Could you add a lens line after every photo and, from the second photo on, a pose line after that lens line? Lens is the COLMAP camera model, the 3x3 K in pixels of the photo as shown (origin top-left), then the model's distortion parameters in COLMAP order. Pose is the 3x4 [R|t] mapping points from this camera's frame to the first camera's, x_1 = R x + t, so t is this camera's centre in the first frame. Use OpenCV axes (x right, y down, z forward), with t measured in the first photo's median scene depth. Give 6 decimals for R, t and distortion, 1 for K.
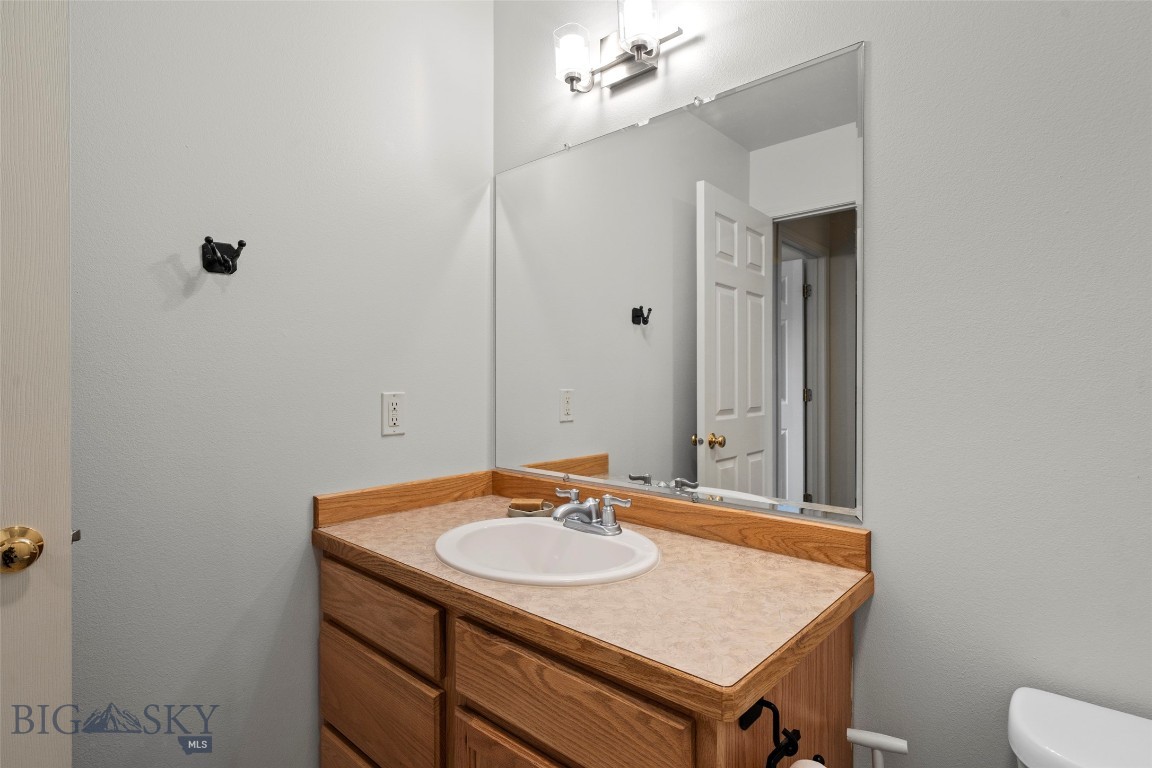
lens RADIAL K [[569.8, 0, 576.0], [0, 569.8, 384.0], [0, 0, 1]] dist [0.001371, 0.000742]
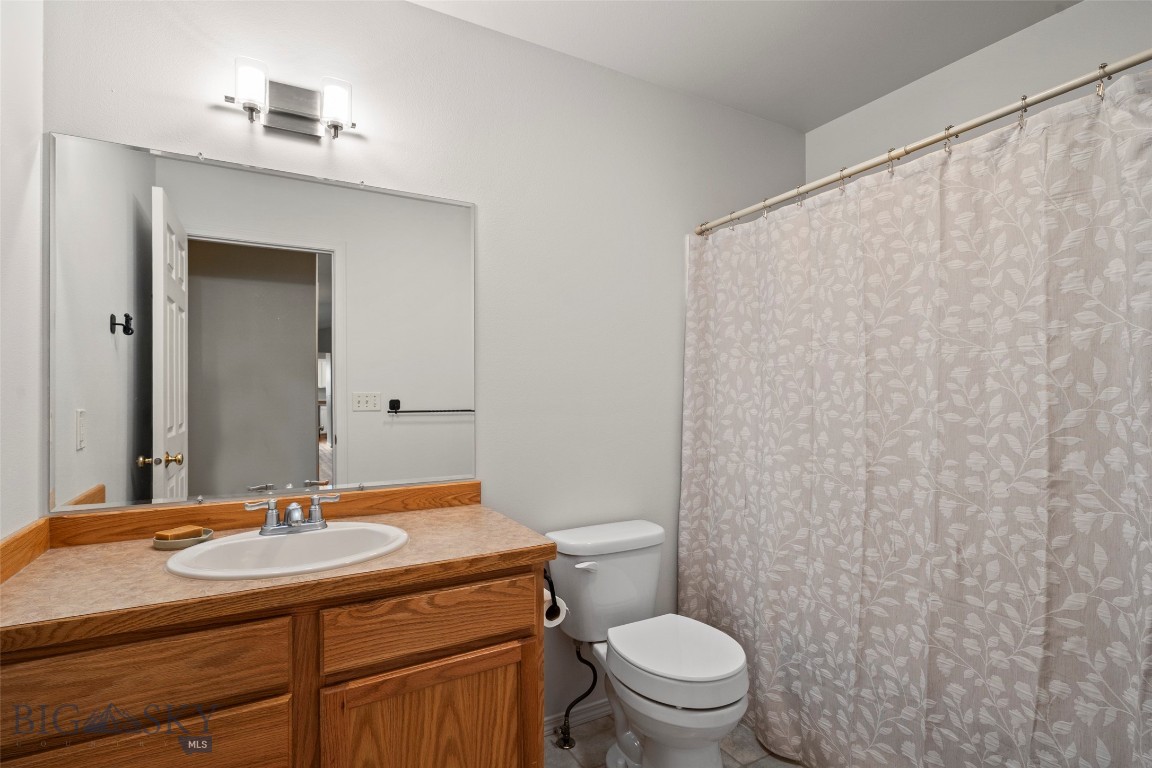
lens RADIAL K [[531.4, 0, 576.0], [0, 531.4, 384.0], [0, 0, 1]] dist [0.000127, 0.000181]
pose [[0.348721, 0.010074, 0.937172, -1.033265], [0.010121, 0.999843, -0.014514, -0.017314], [-0.937172, 0.014547, 0.348565, 0.154988]]
